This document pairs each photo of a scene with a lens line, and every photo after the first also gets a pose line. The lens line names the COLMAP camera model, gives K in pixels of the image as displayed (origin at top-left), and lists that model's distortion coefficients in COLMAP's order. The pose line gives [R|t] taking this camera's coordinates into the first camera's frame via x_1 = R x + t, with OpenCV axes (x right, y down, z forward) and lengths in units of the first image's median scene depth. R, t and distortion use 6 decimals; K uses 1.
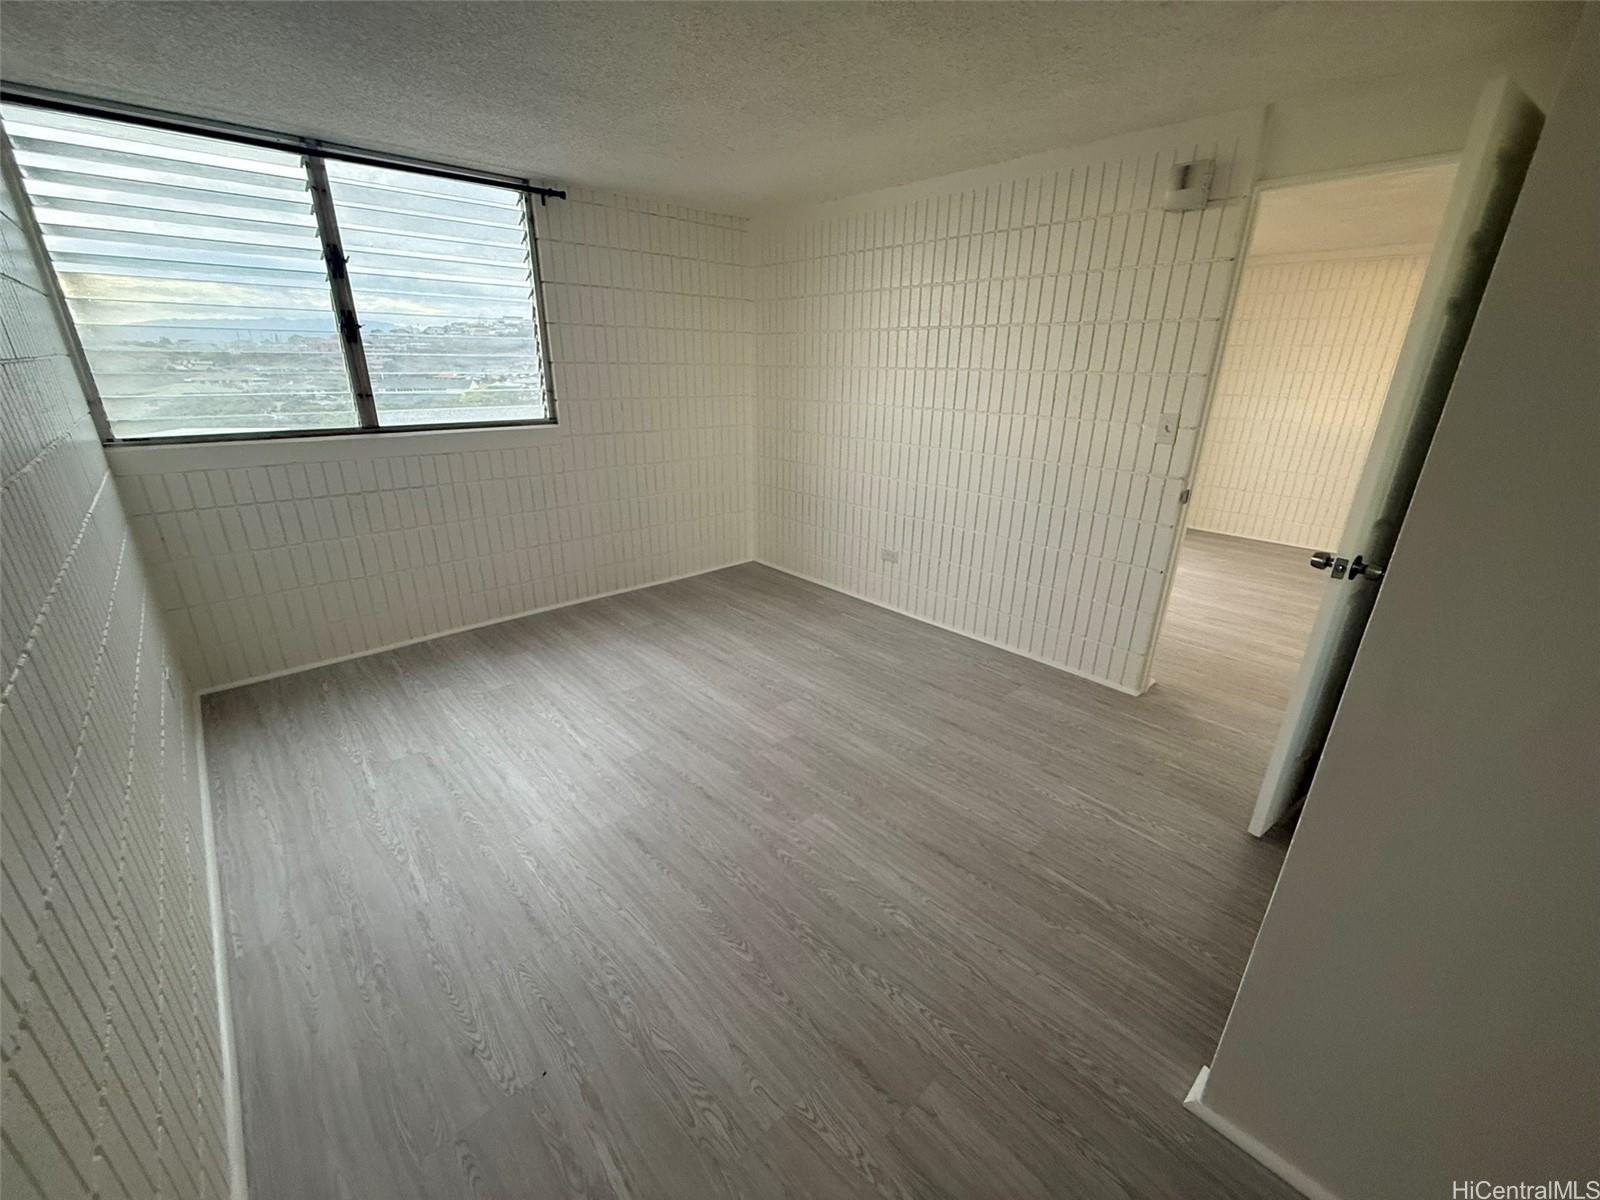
lens RADIAL K [[634.2, 0, 800.0], [0, 634.2, 600.0], [0, 0, 1]] dist [0.000136, -0.000014]
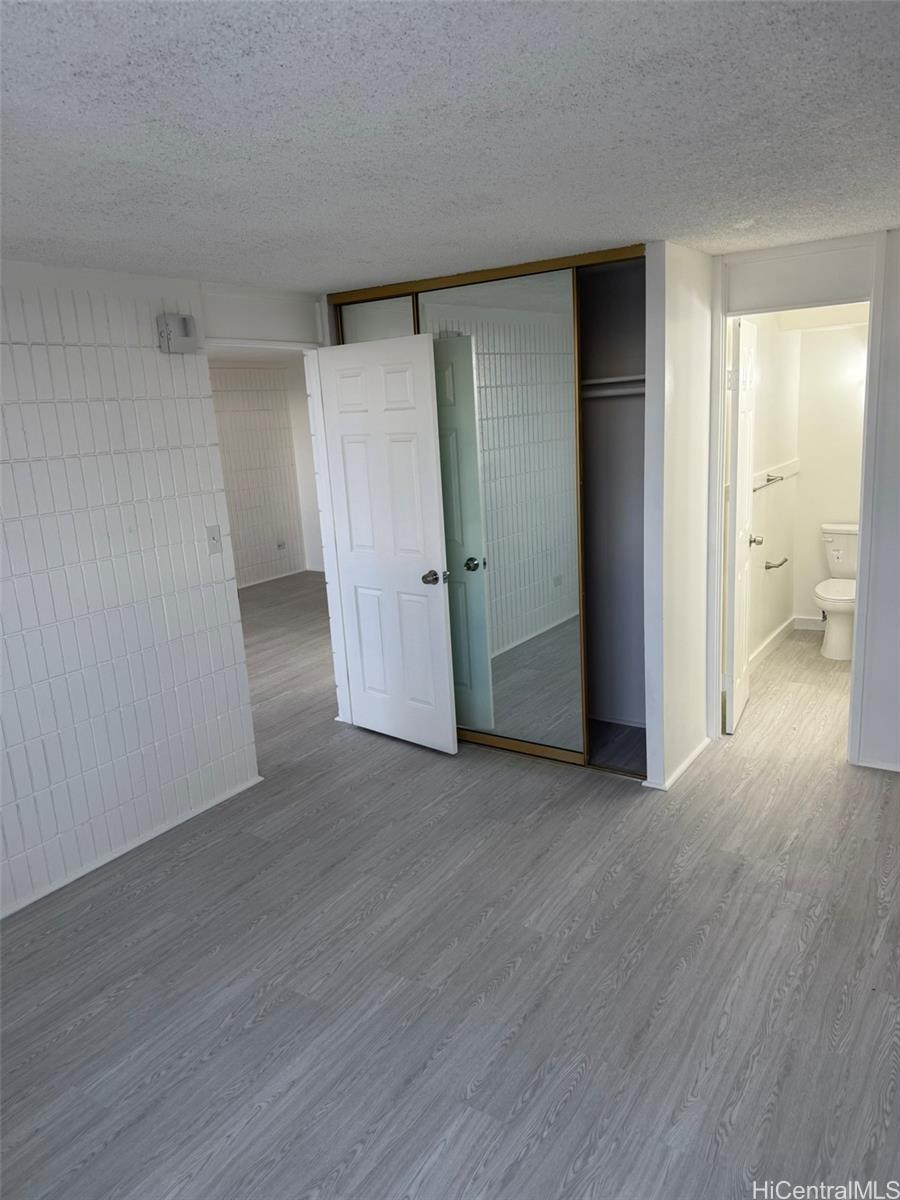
lens RADIAL K [[836.1, 0, 449.7], [0, 836.1, 598.0], [0, 0, 1]] dist [0.049349, -0.061395]
pose [[-0.221508, -0.214814, 0.951204, -0.947966], [0.397299, 0.870927, 0.289205, -0.463857], [-0.890555, 0.441973, -0.107572, 0.894392]]
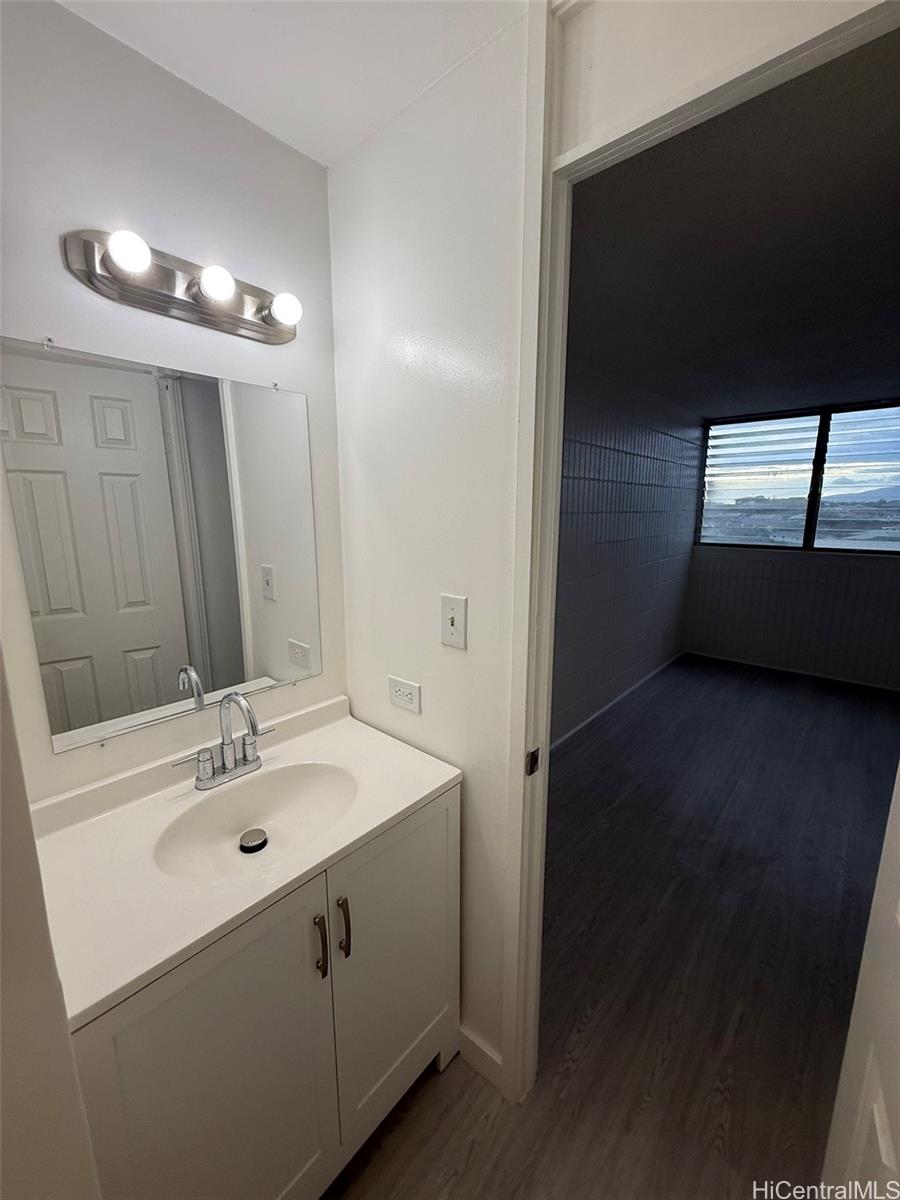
lens RADIAL K [[475.7, 0, 450.0], [0, 475.7, 600.0], [0, 0, 1]] dist [0.000136, -0.000014]
pose [[0.091779, 0.174381, -0.980392, 0.706774], [-0.351819, 0.926728, 0.131901, 0.056370], [0.931558, 0.332815, 0.146405, -0.119731]]
